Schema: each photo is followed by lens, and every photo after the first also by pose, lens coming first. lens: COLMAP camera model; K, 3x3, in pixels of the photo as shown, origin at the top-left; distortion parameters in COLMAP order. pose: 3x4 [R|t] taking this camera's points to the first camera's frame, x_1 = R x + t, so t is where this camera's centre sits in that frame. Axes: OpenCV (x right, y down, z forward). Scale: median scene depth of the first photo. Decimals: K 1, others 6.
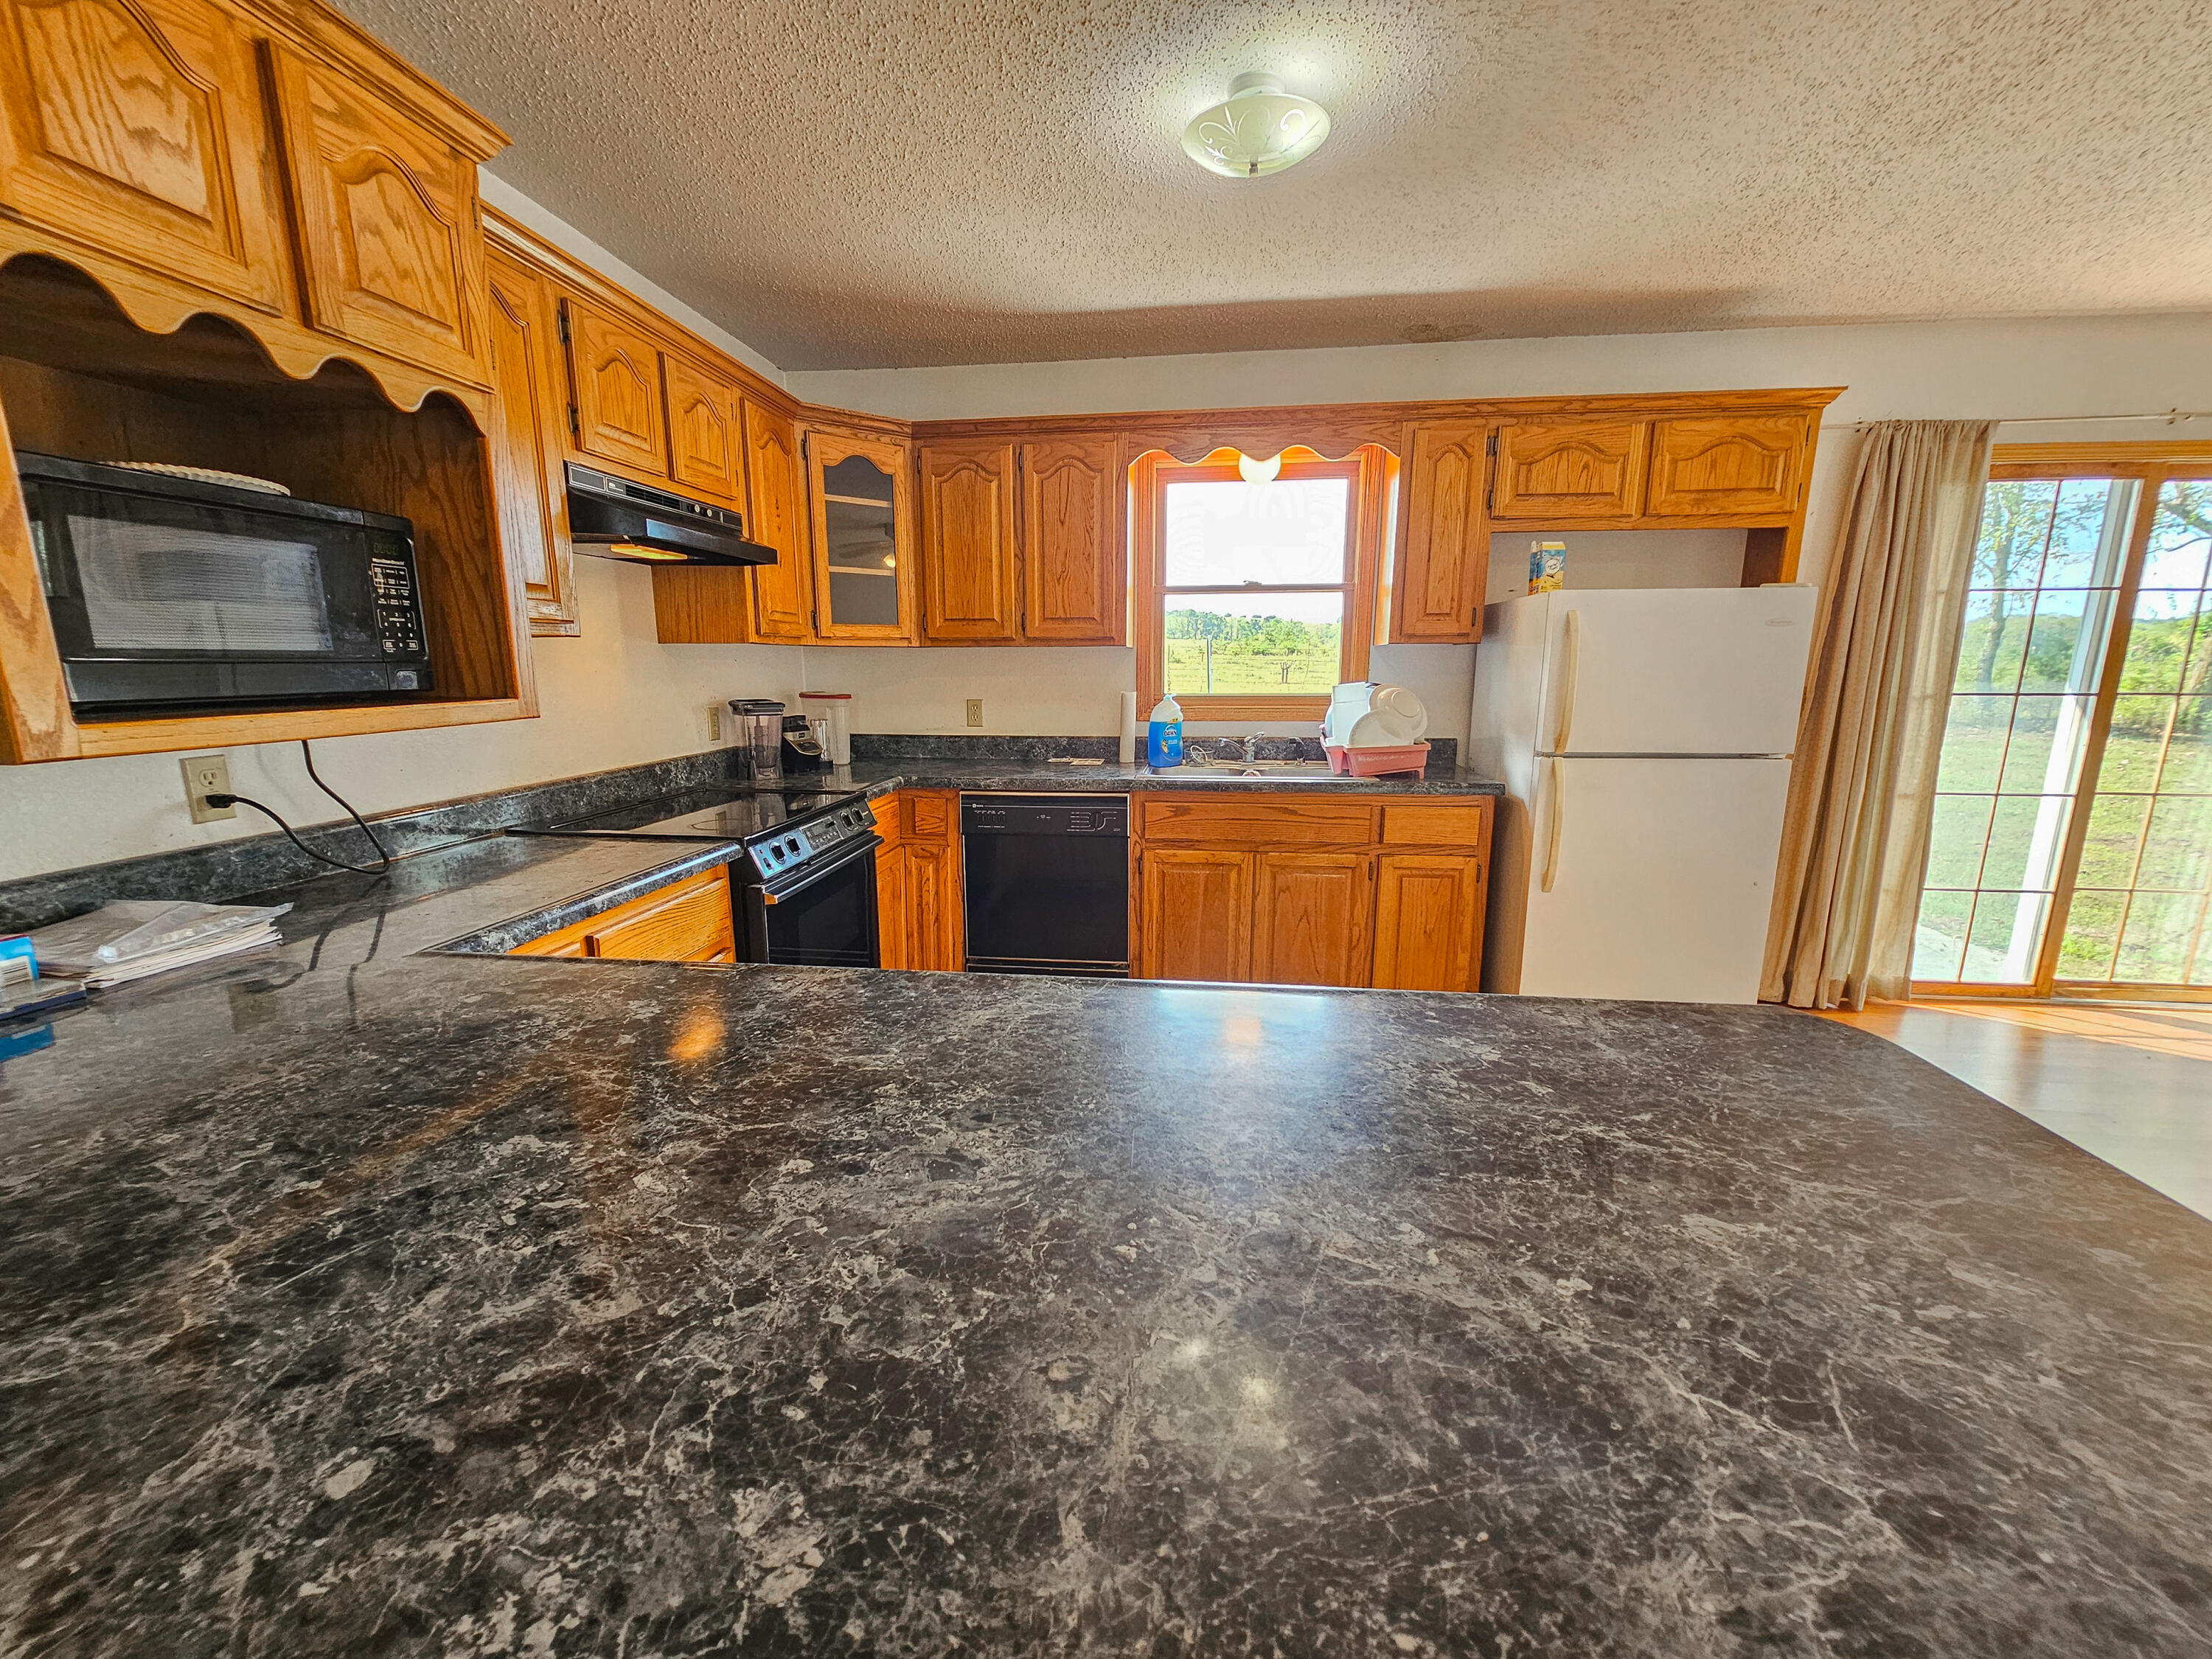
lens RADIAL K [[901.5, 0, 1090.7], [0, 901.5, 842.8], [0, 0, 1]] dist [0.001107, -0.000013]
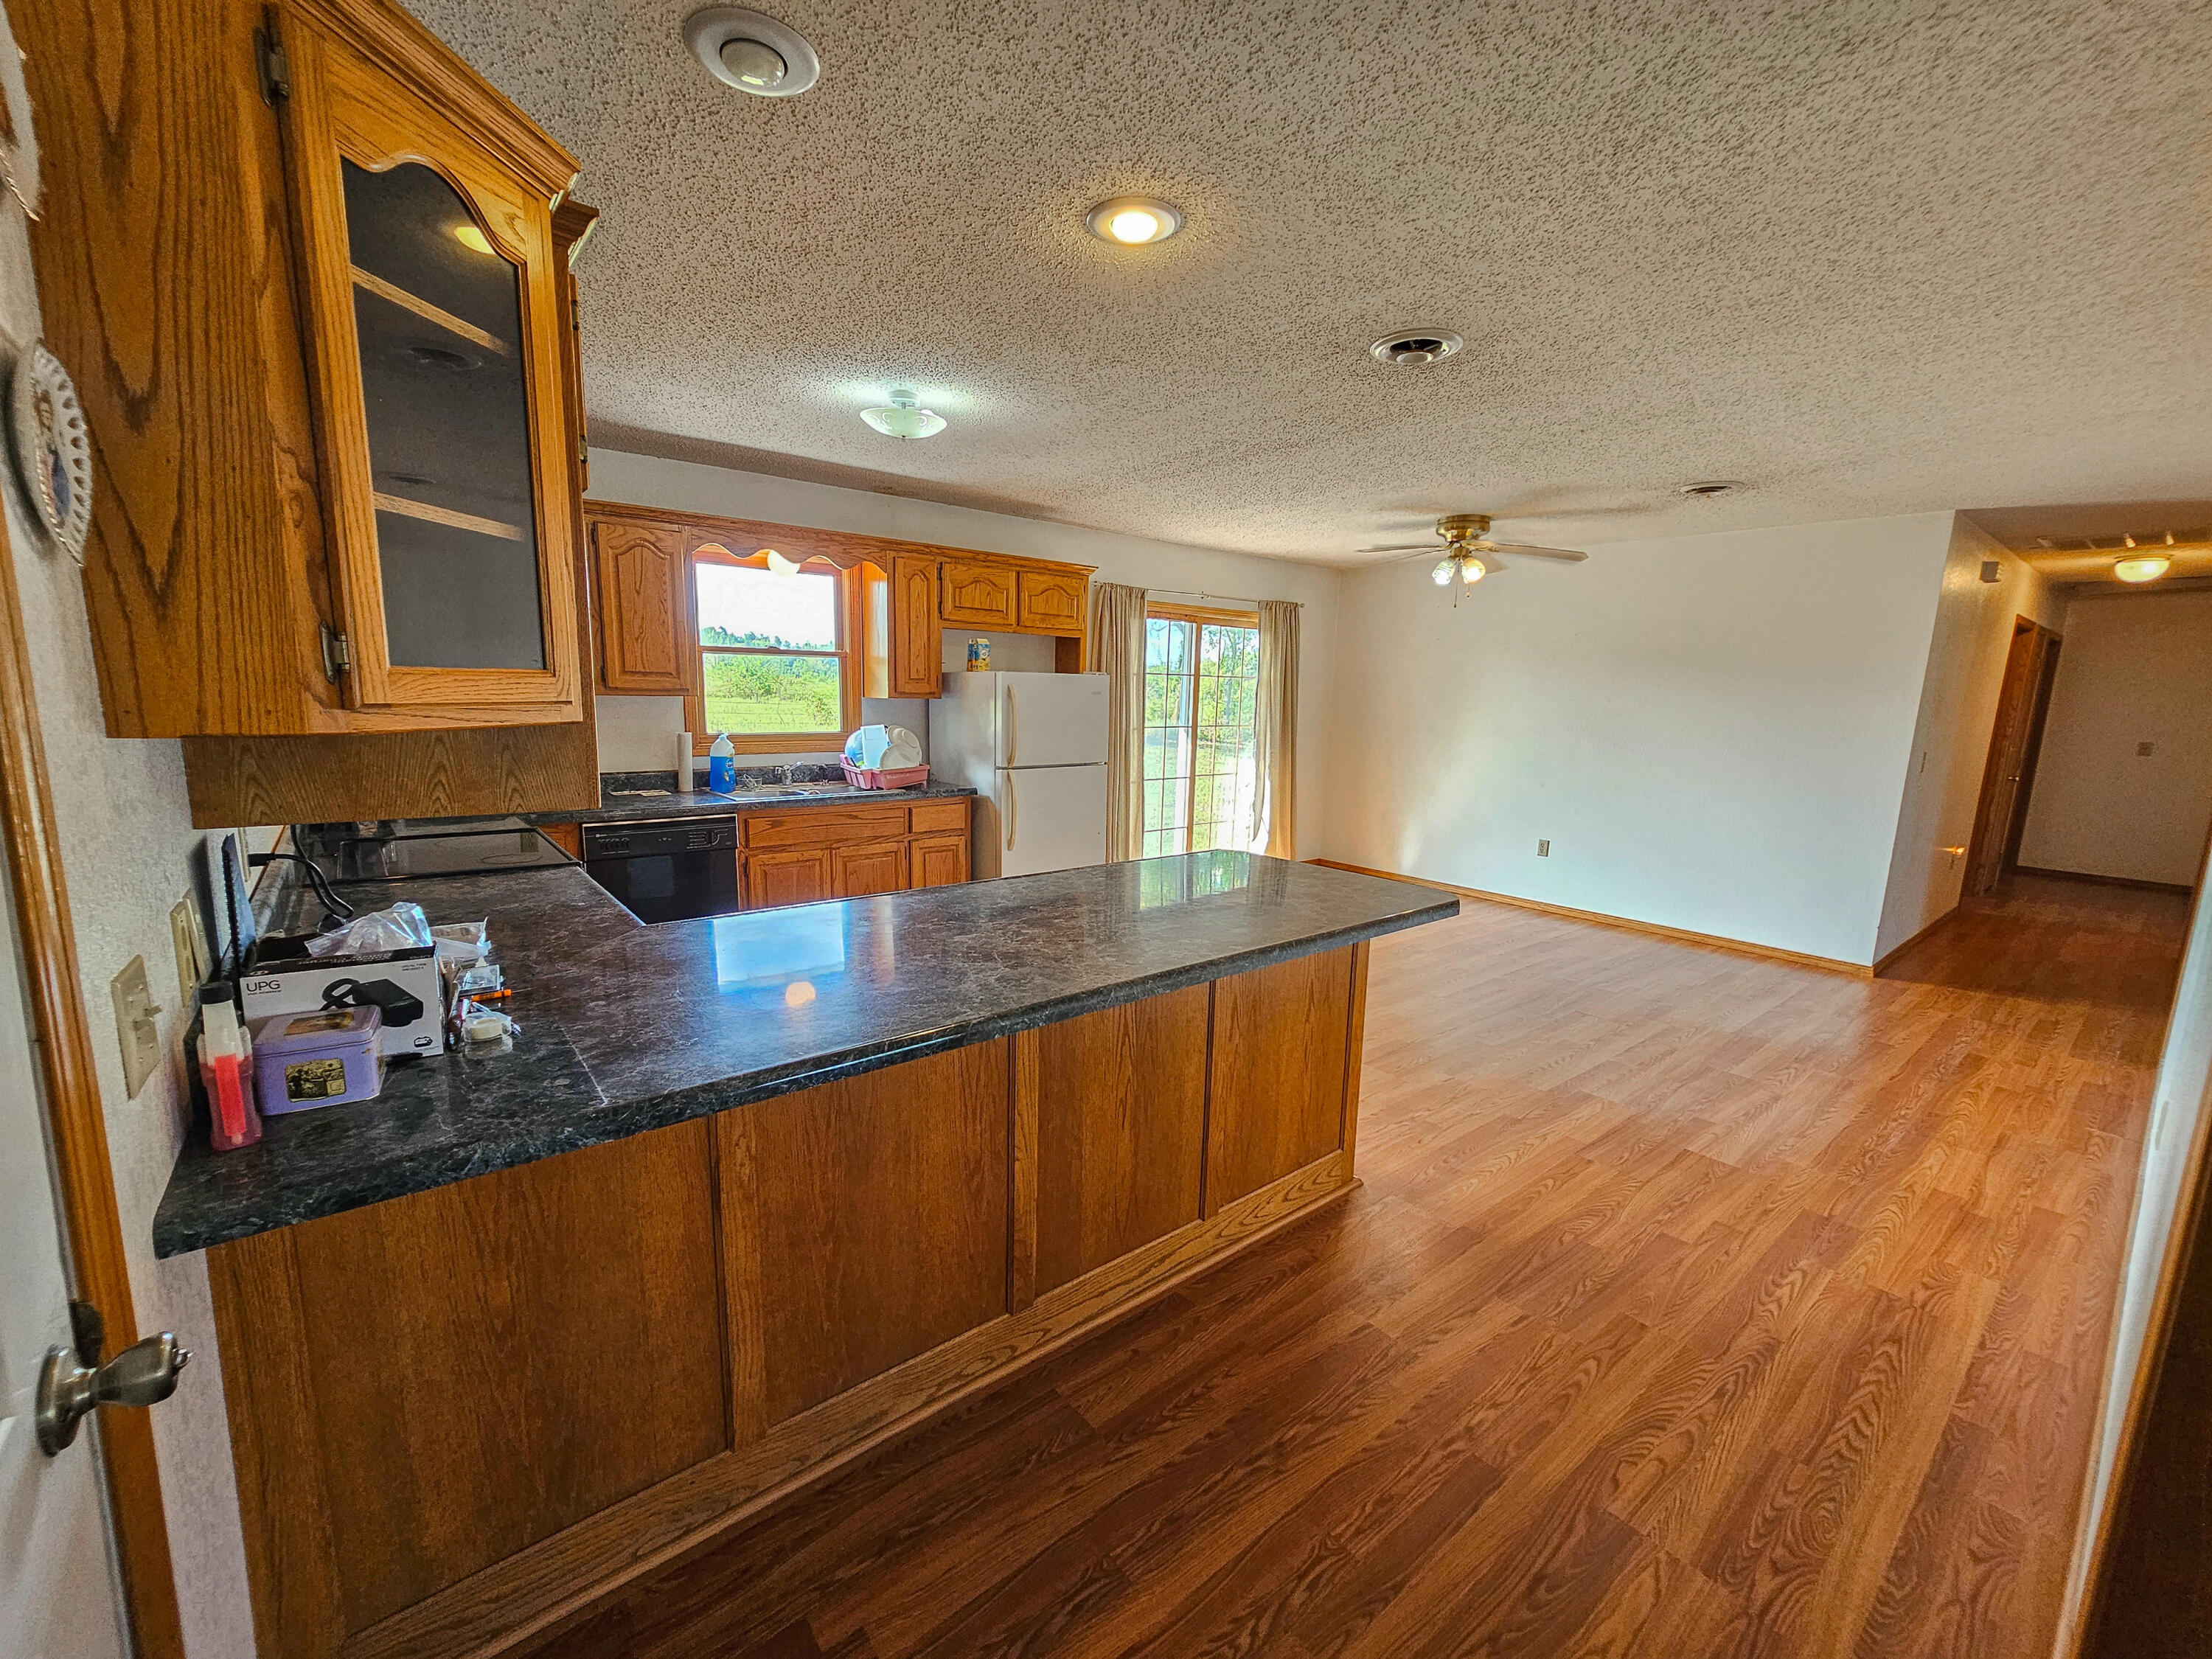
lens RADIAL K [[901.5, 0, 1095.5], [0, 901.5, 838.8], [0, 0, 1]] dist [0.001107, -0.000013]
pose [[0.693130, -0.100447, 0.713779, -0.522421], [0.119844, 0.992519, 0.023295, 0.011951], [-0.710780, 0.069396, 0.699983, -0.252310]]
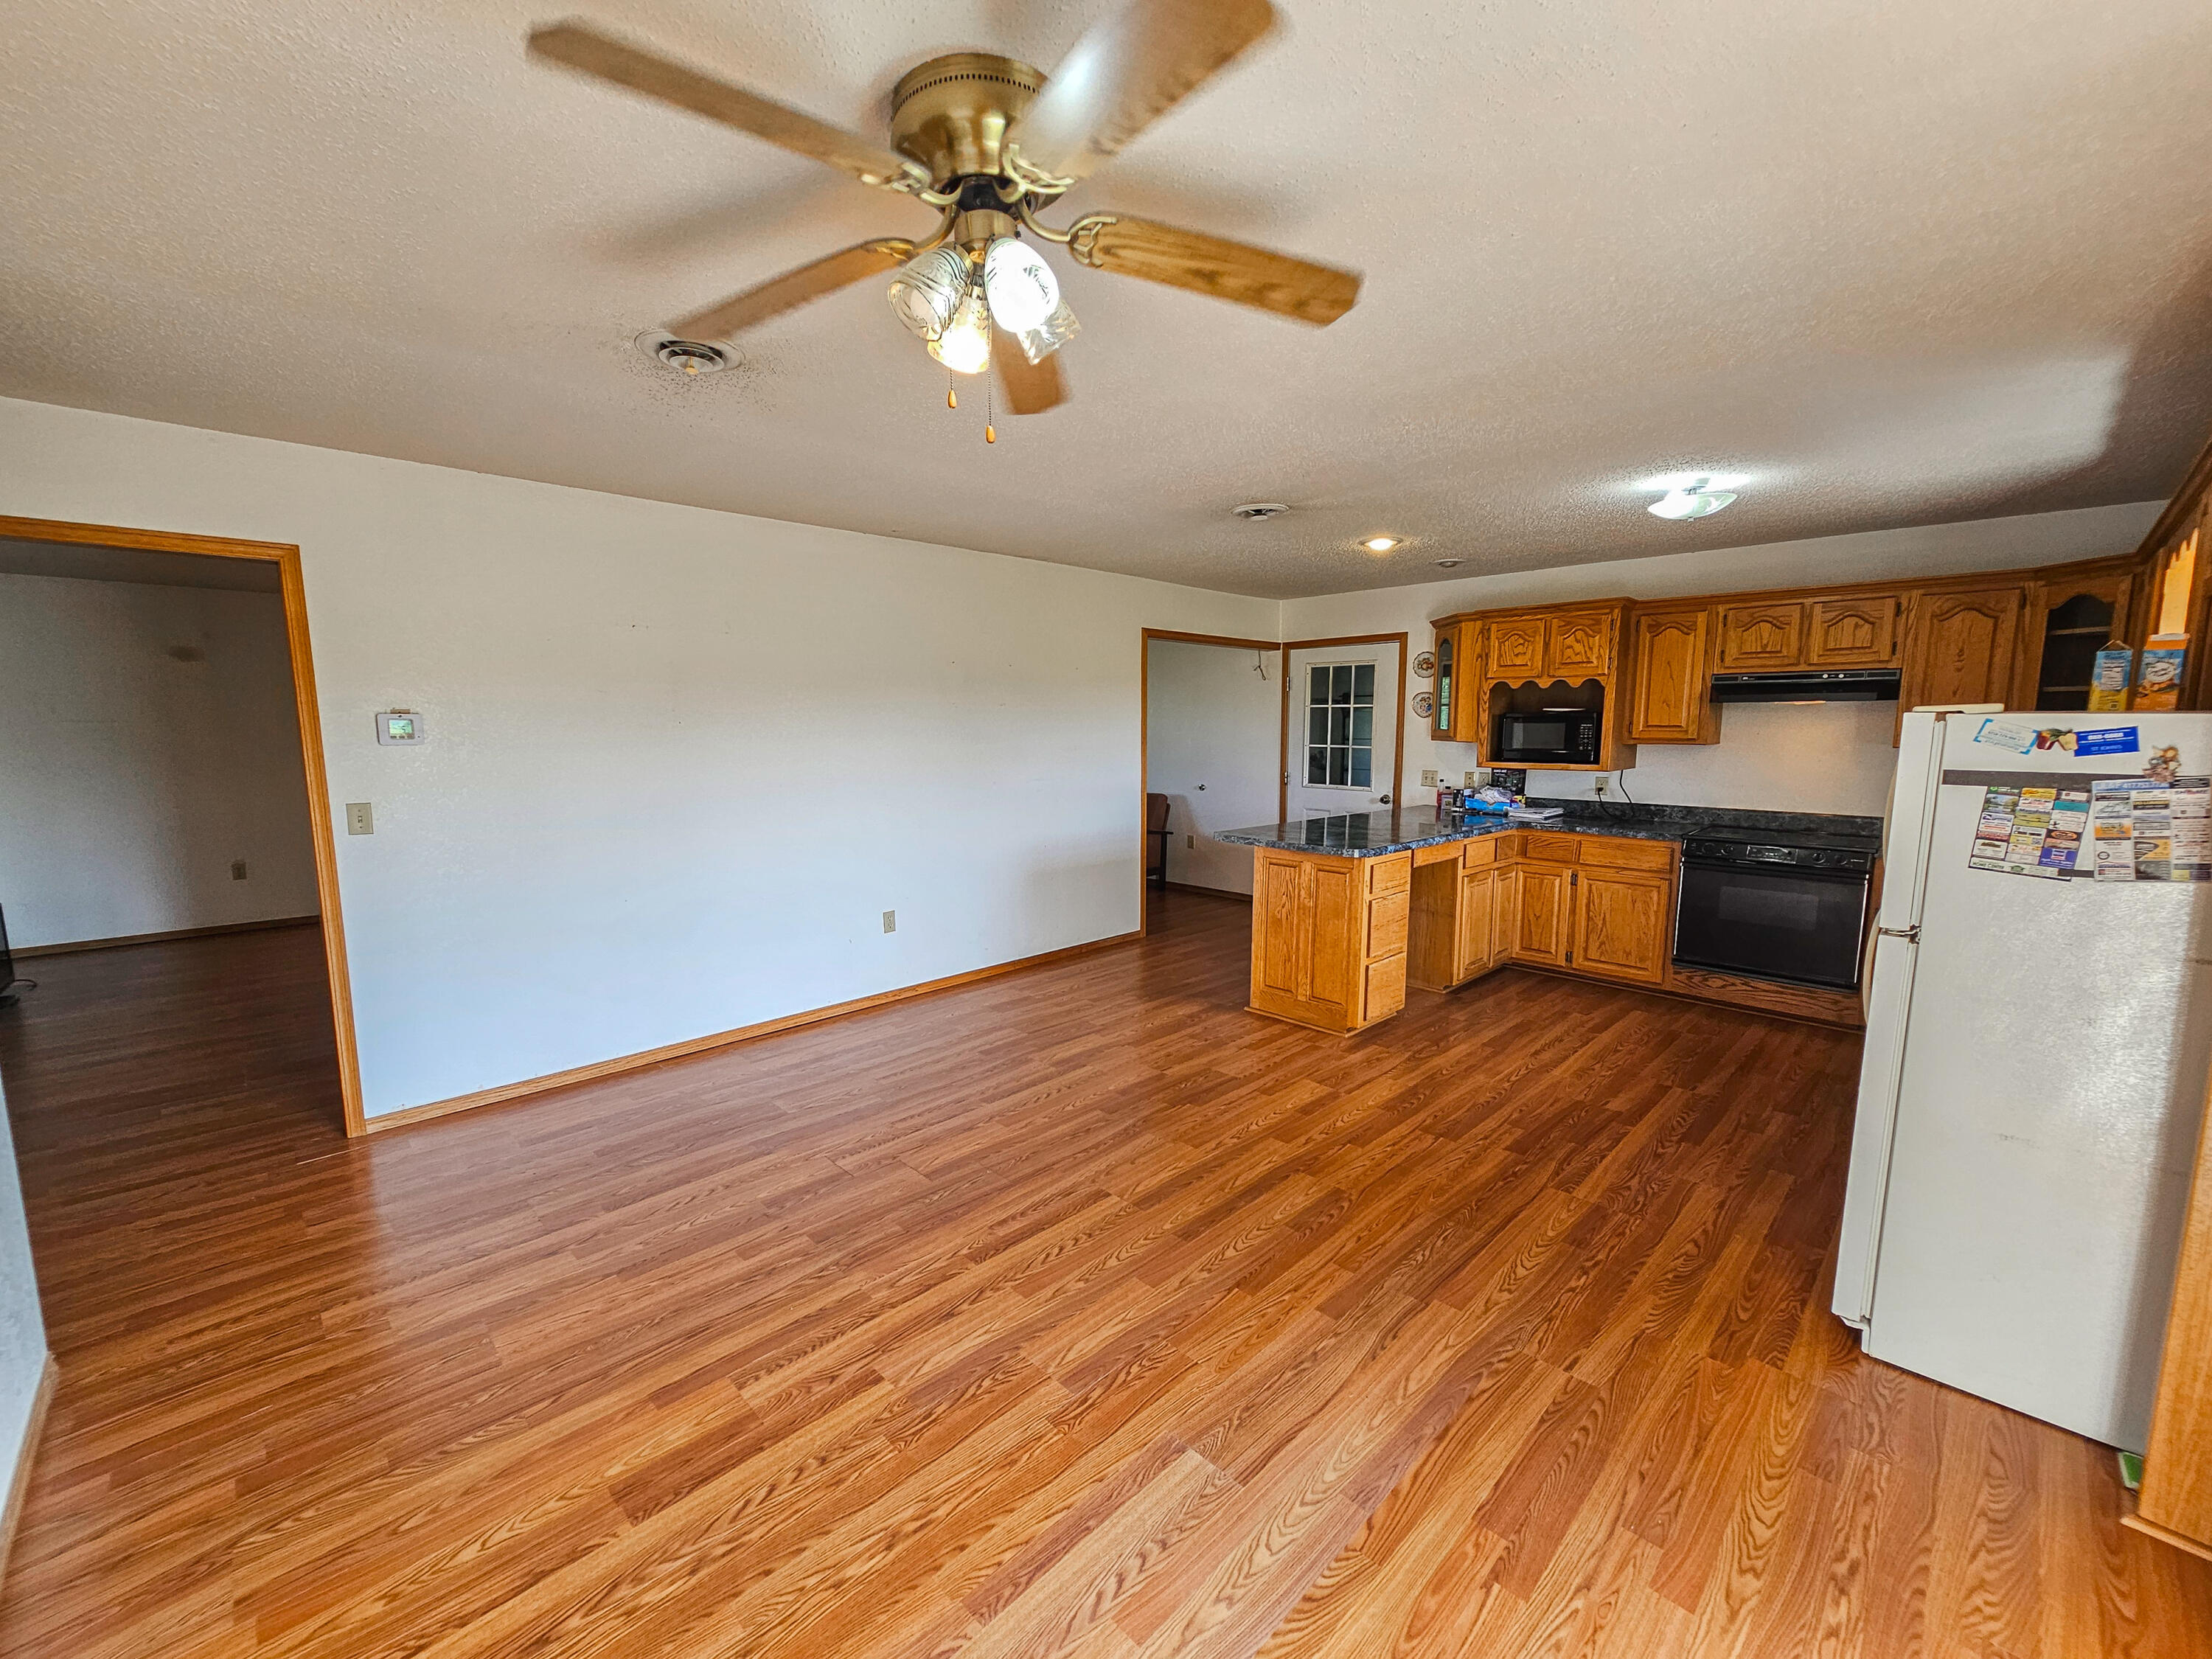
lens RADIAL K [[901.5, 0, 1090.7], [0, 901.5, 820.5], [0, 0, 1]] dist [0.001107, -0.000013]
pose [[-0.619538, 0.086999, -0.780131, 1.542376], [-0.156926, 0.960050, 0.231686, -0.221326], [0.769121, 0.265961, -0.581135, 0.786856]]
